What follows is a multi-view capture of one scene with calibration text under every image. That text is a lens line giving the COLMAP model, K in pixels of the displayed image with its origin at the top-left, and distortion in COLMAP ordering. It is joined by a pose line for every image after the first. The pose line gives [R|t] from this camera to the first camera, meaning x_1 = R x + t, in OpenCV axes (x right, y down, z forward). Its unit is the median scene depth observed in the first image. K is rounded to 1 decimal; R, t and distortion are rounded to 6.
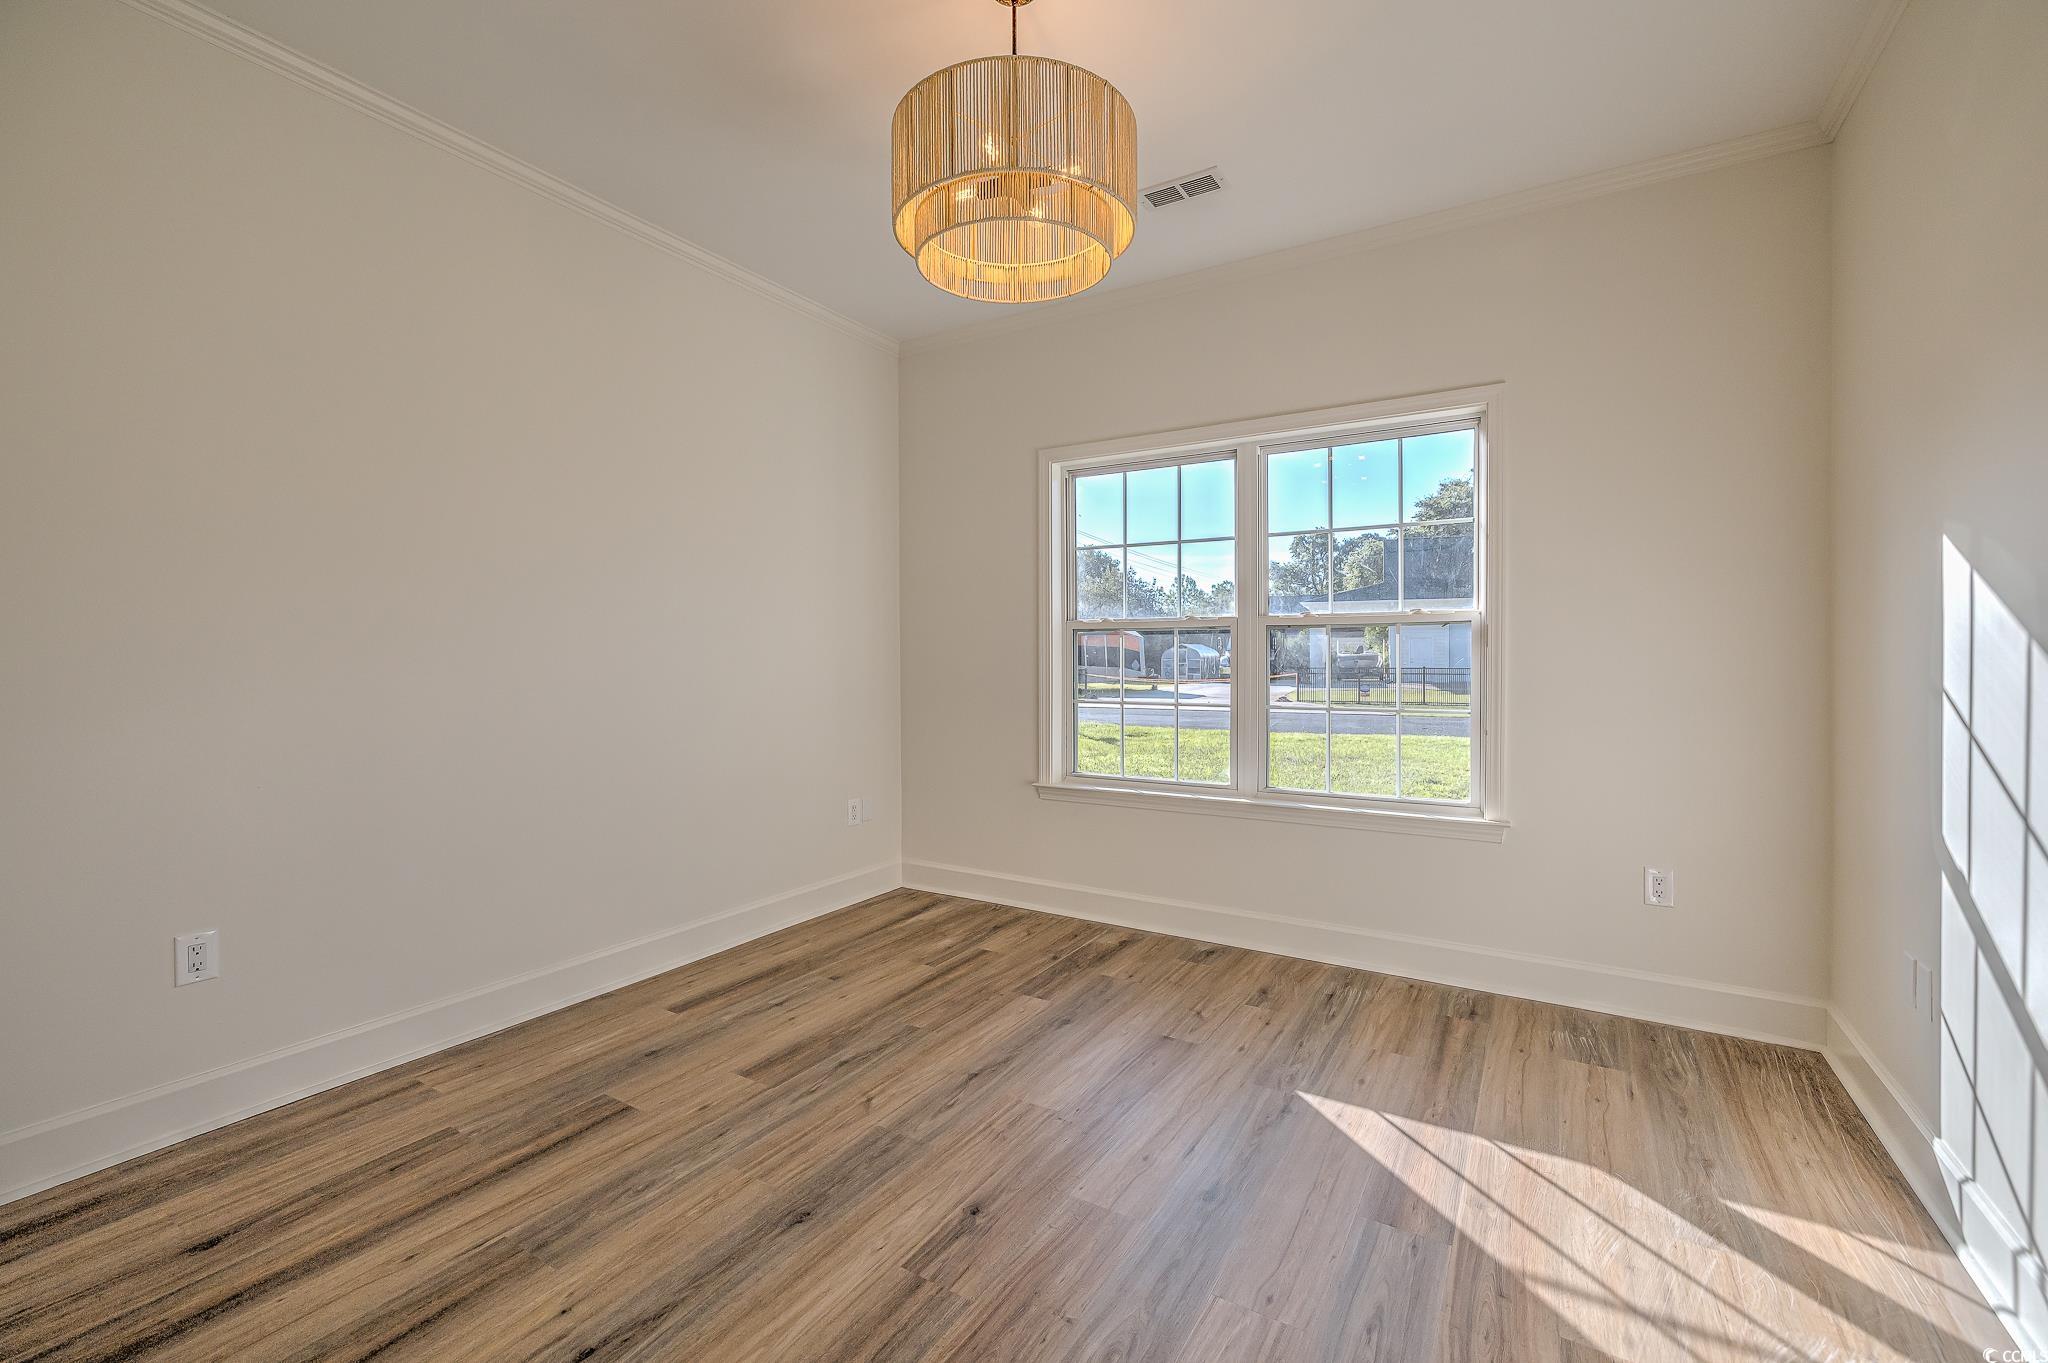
lens RADIAL K [[862.3, 0, 1023.3], [0, 862.3, 673.9], [0, 0, 1]] dist [-0.000883, -0.000289]
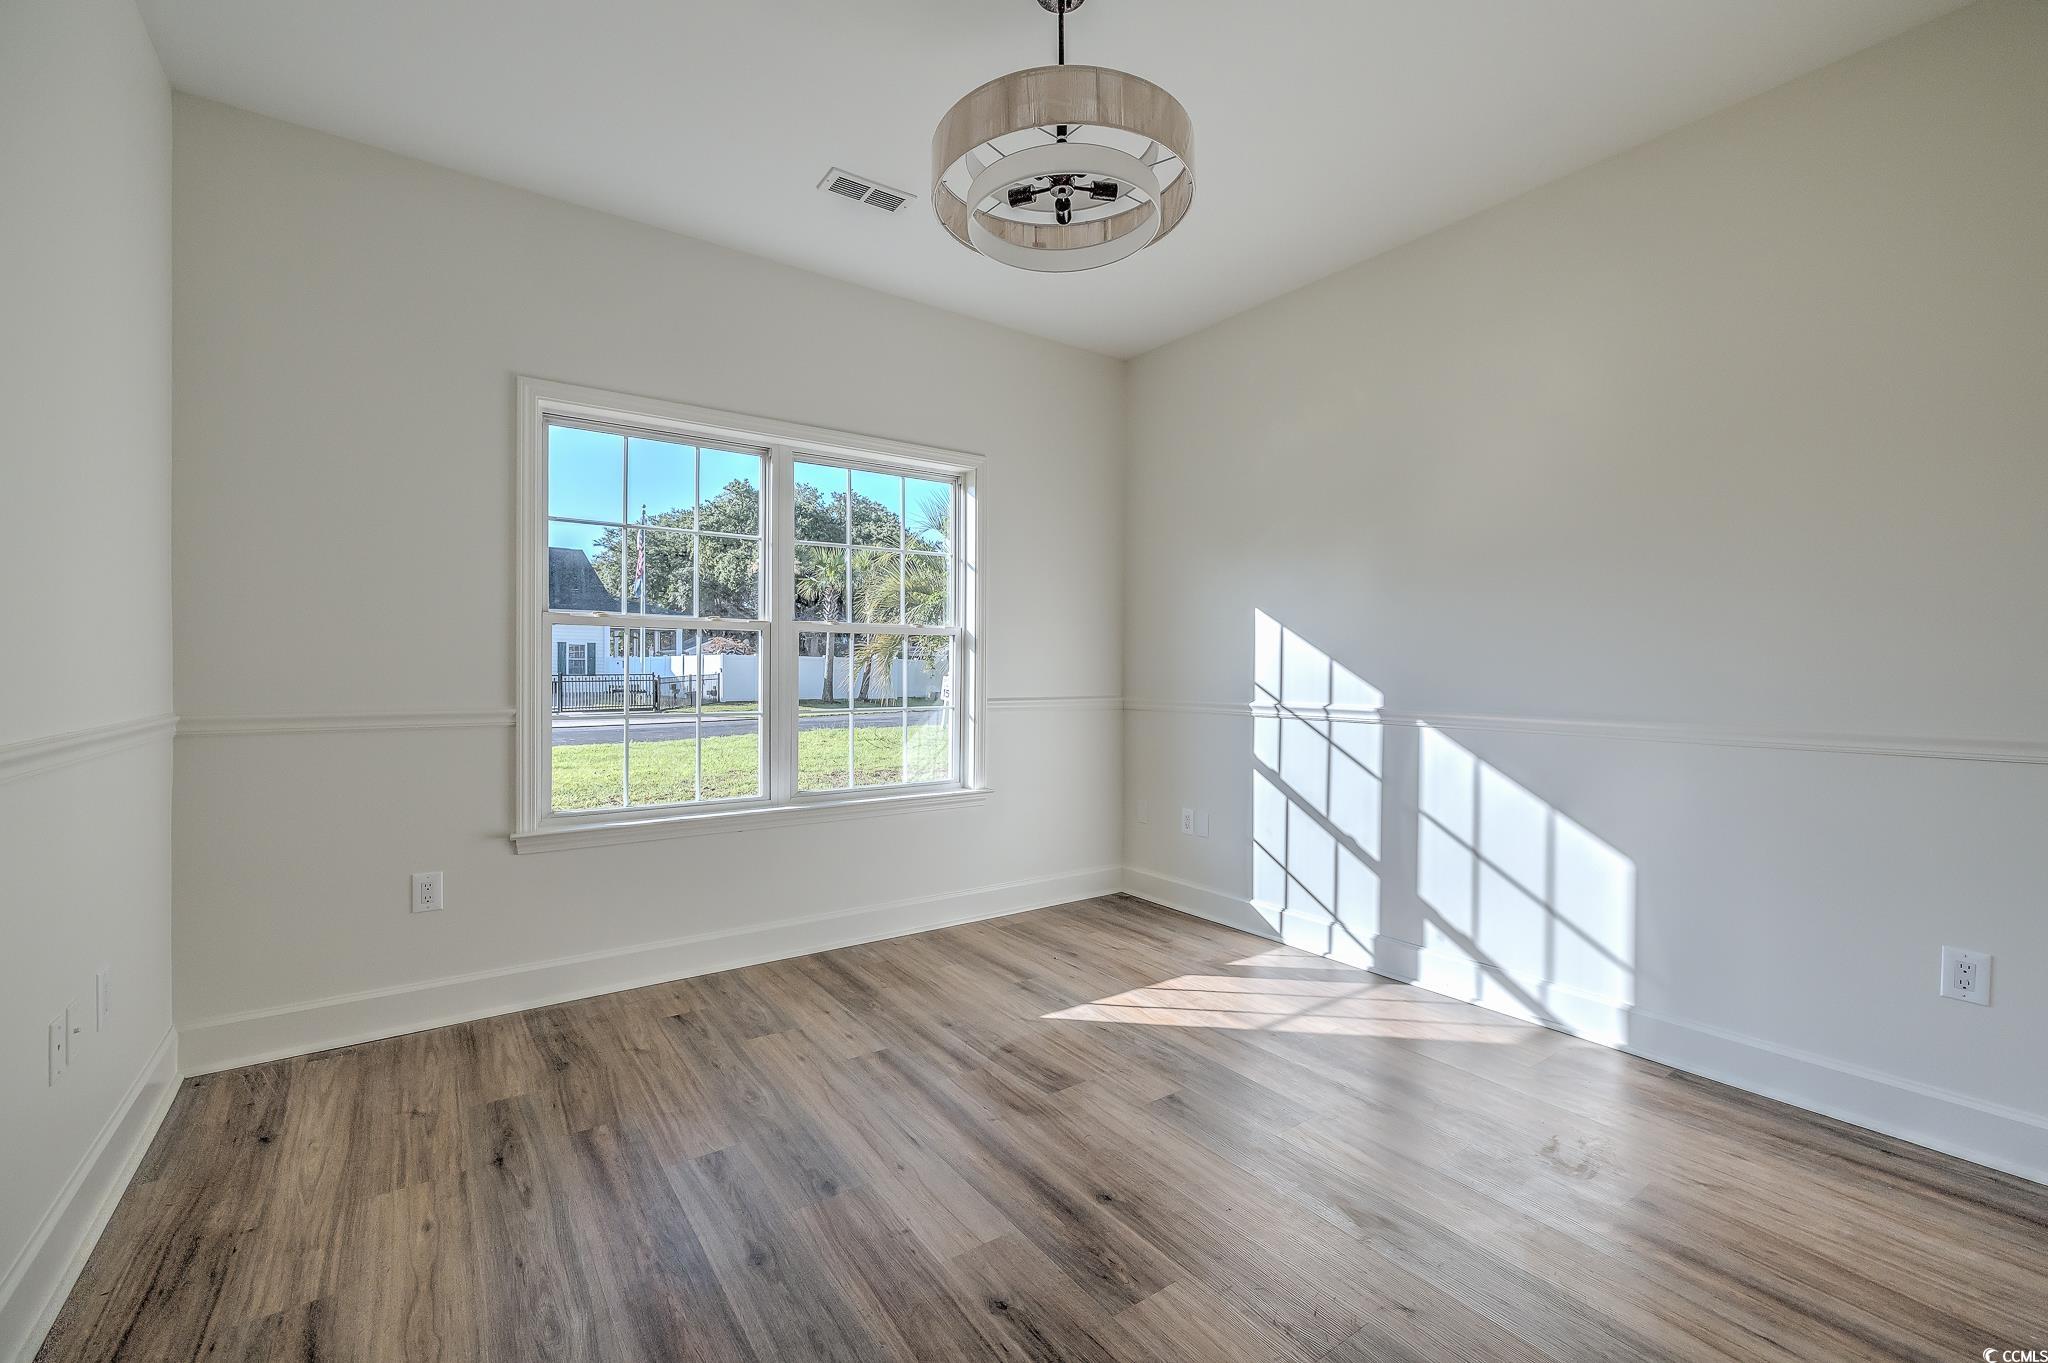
lens RADIAL K [[875.5, 0, 1049.2], [0, 875.5, 687.7], [0, 0, 1]] dist [0.000109, -0.000044]
pose [[0.379970, -0.018529, 0.924813, -0.658108], [0.008847, 0.999826, 0.016398, -0.005091], [-0.924956, 0.001951, 0.380068, 0.408080]]
